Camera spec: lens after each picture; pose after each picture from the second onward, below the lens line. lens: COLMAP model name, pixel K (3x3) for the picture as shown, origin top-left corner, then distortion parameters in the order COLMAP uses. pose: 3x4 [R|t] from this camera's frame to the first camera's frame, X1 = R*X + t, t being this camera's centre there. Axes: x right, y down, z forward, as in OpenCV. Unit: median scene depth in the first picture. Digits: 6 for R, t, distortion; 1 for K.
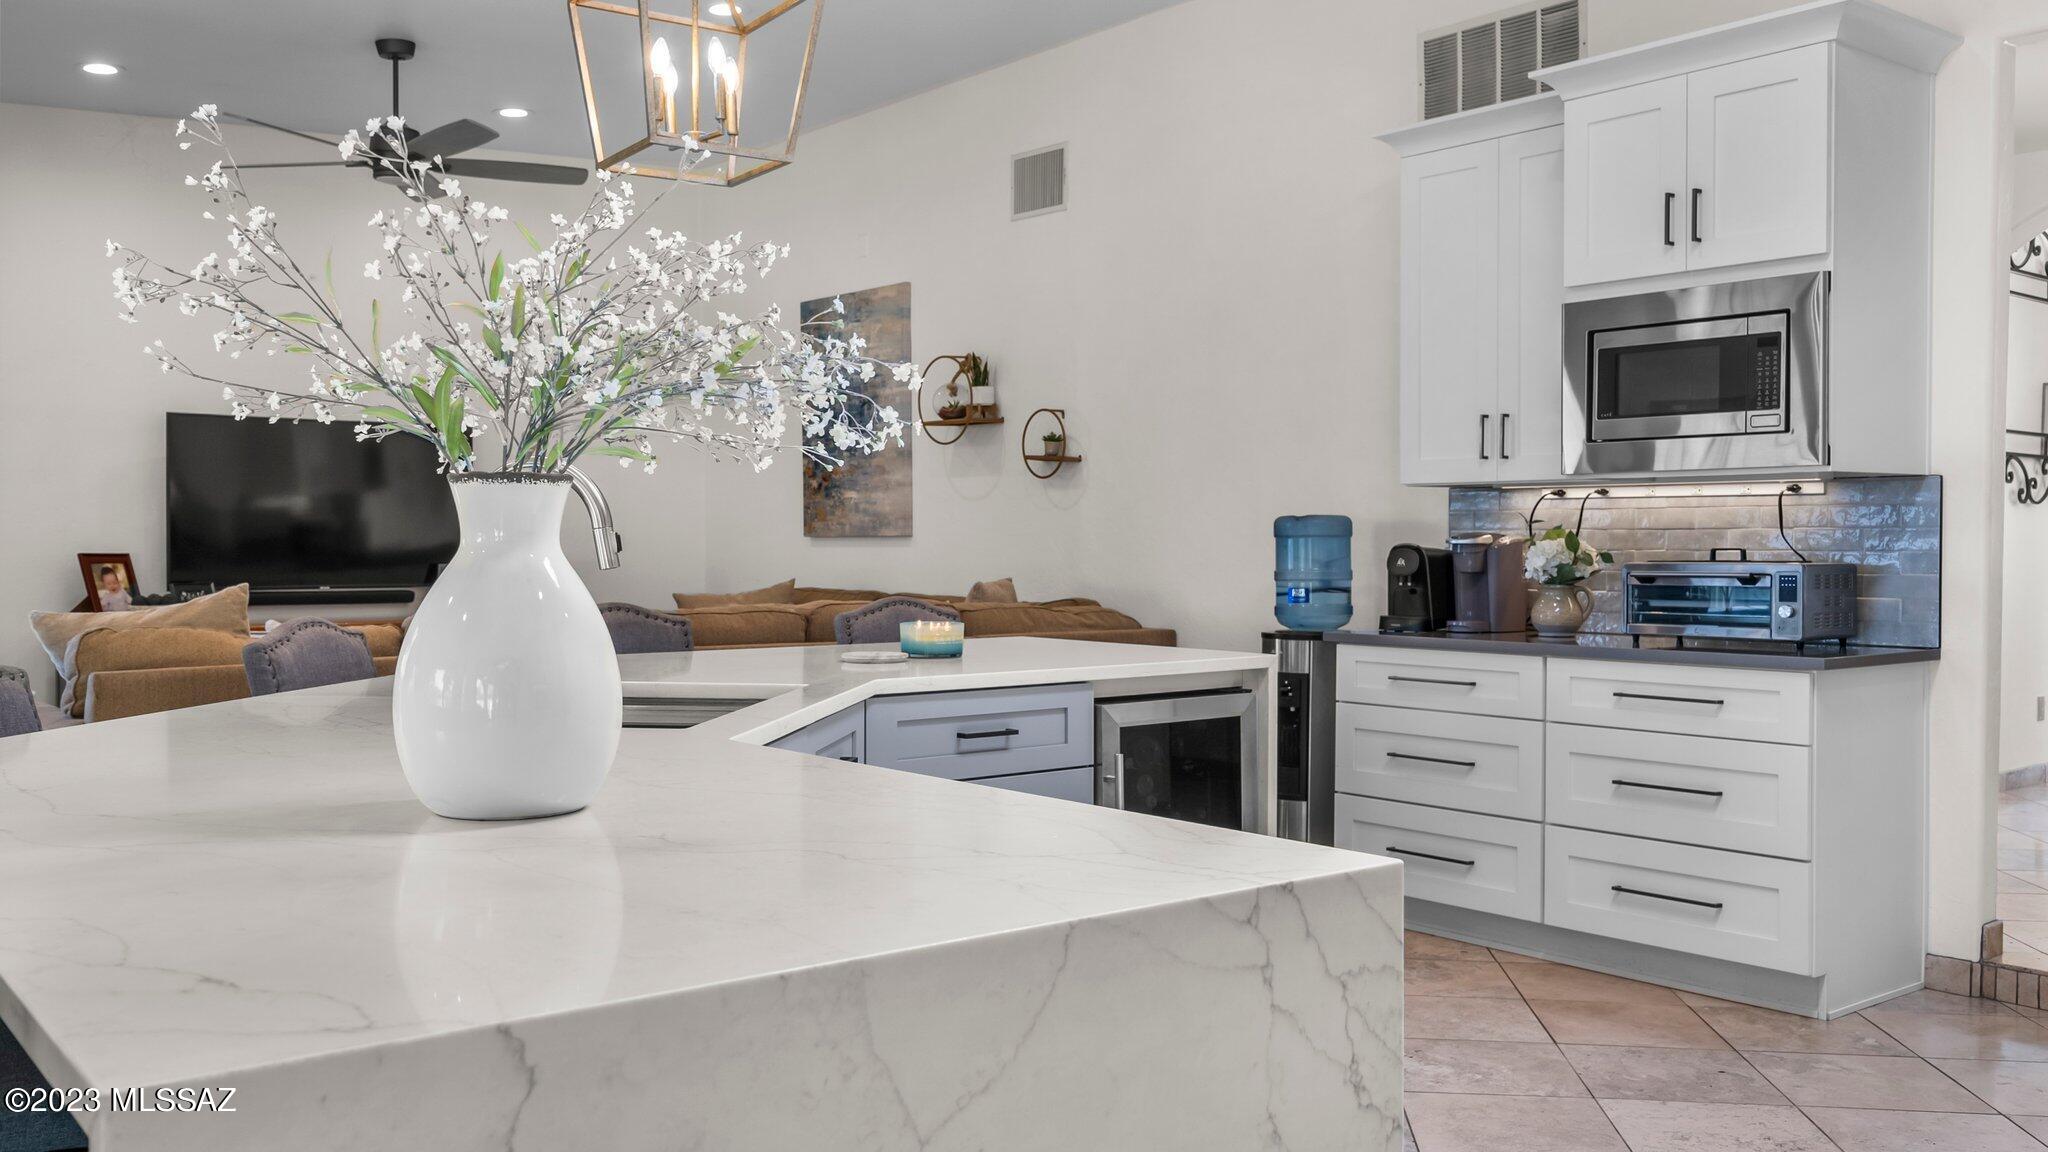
lens RADIAL K [[1794.2, 0, 1022.5], [0, 1794.2, 566.8], [0, 0, 1]] dist [-0.011415, -0.002207]
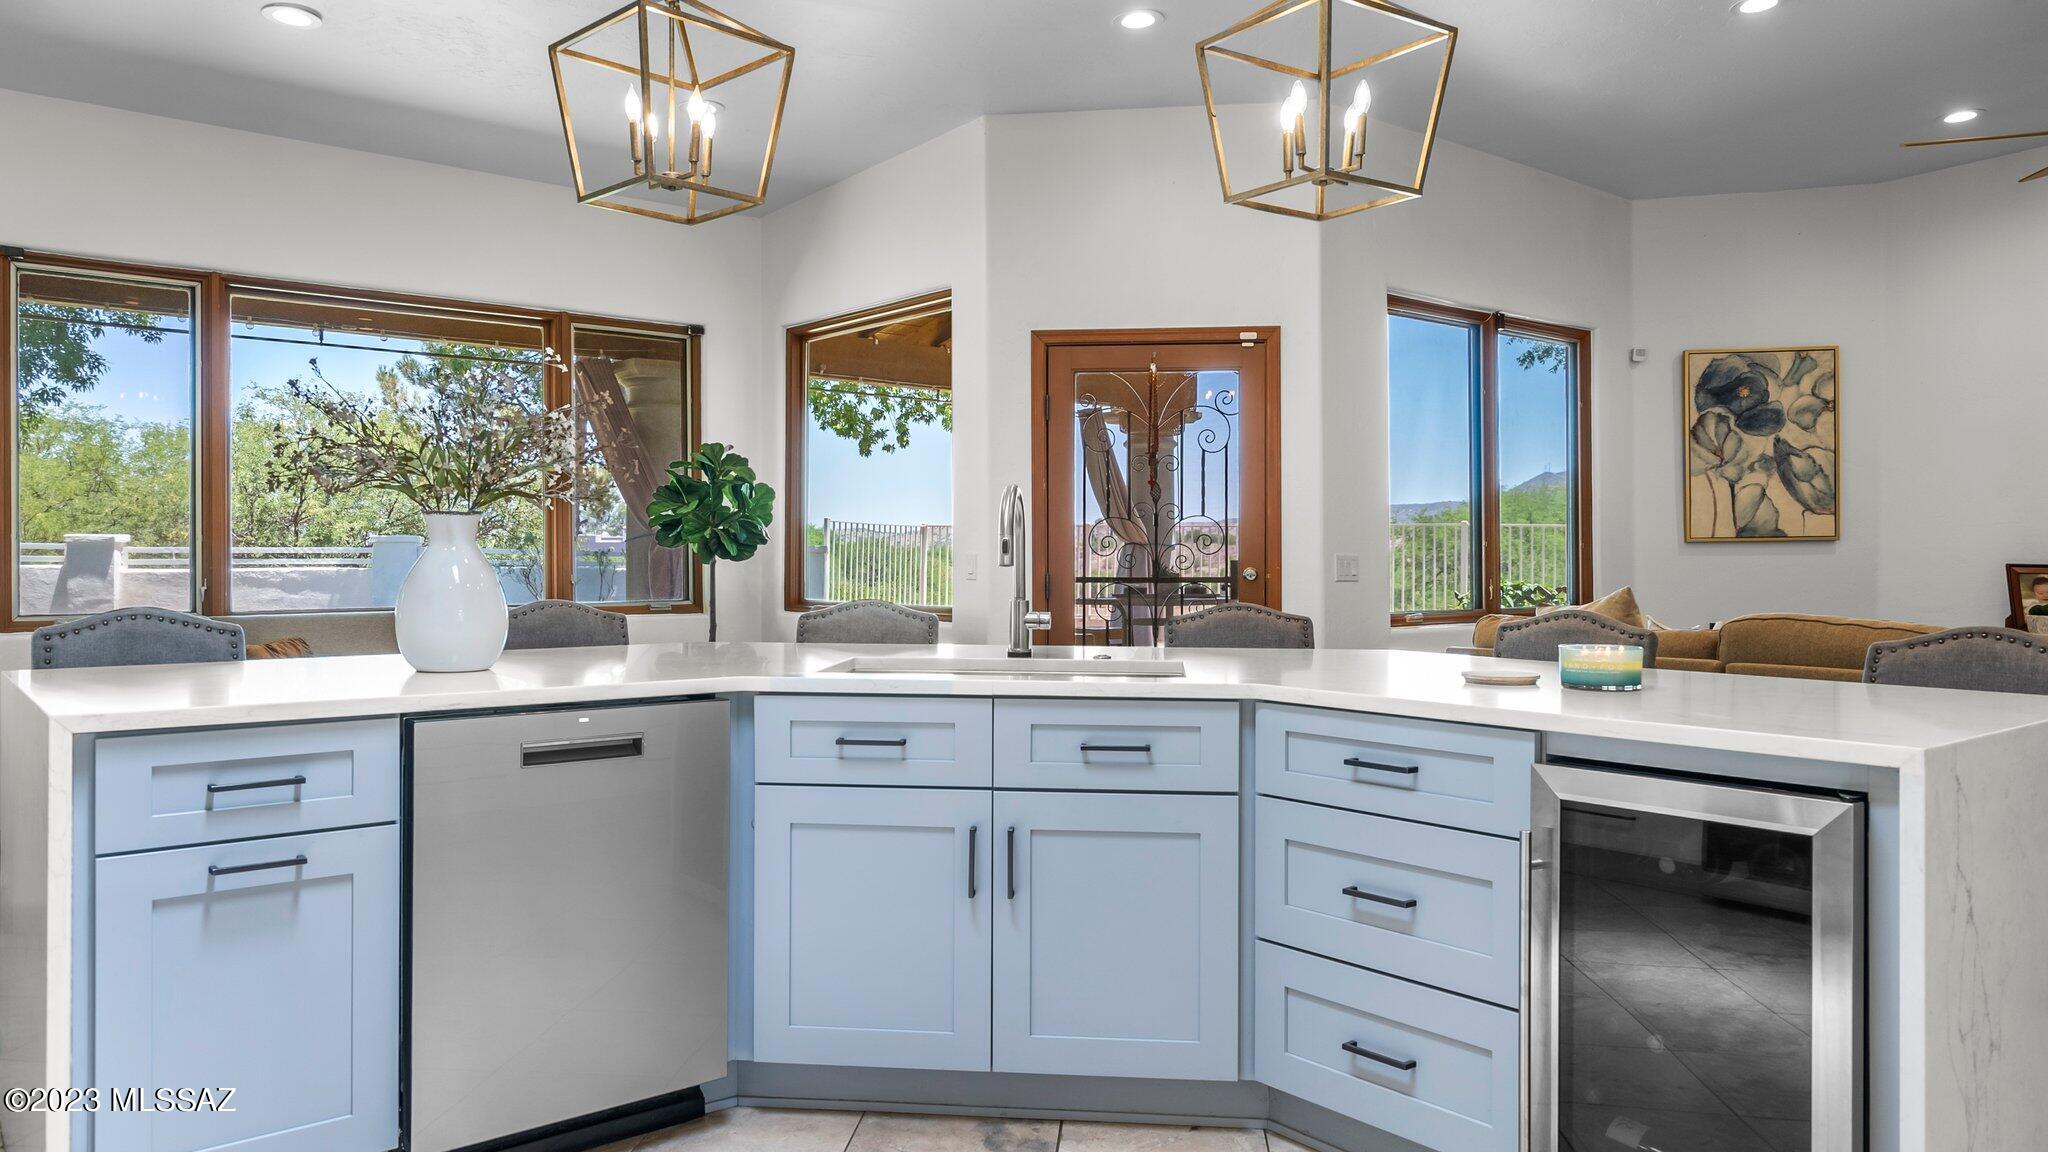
lens RADIAL K [[1401.5, 0, 1013.5], [0, 1401.5, 560.6], [0, 0, 1]] dist [0.028262, 0.000991]
pose [[0.038637, 0.007397, -0.999226, 0.296363], [-0.019355, 0.999791, 0.006653, -0.003633], [0.999066, 0.019083, 0.038772, 0.361254]]
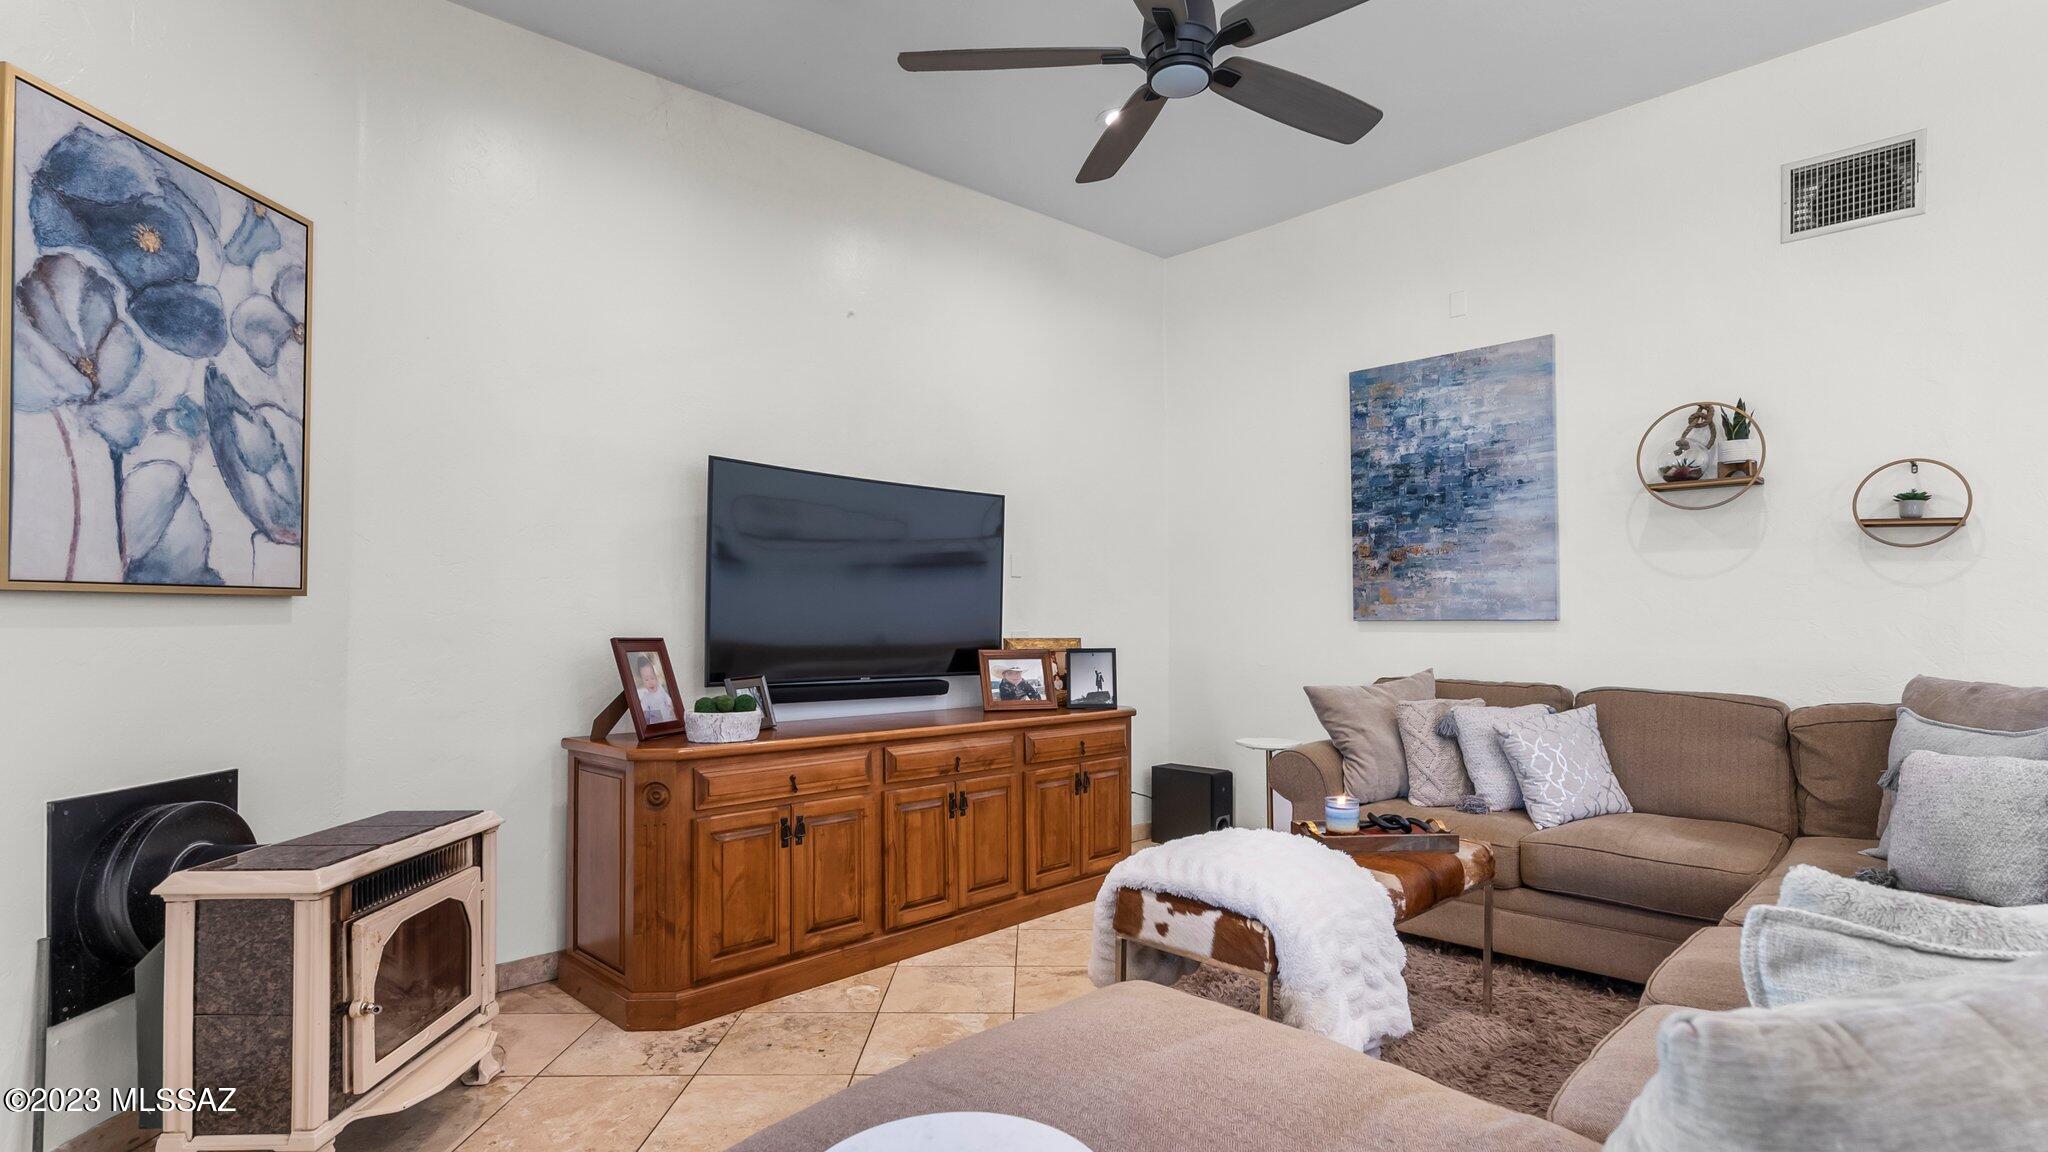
lens RADIAL K [[940.3, 0, 985.4], [0, 940.3, 604.5], [0, 0, 1]] dist [-0.002522, 0.000066]
pose [[0.994233, 0.006251, 0.107056, -0.409640], [-0.002314, 0.999318, -0.036860, -0.007337], [-0.107214, 0.036400, 0.993569, 0.595132]]
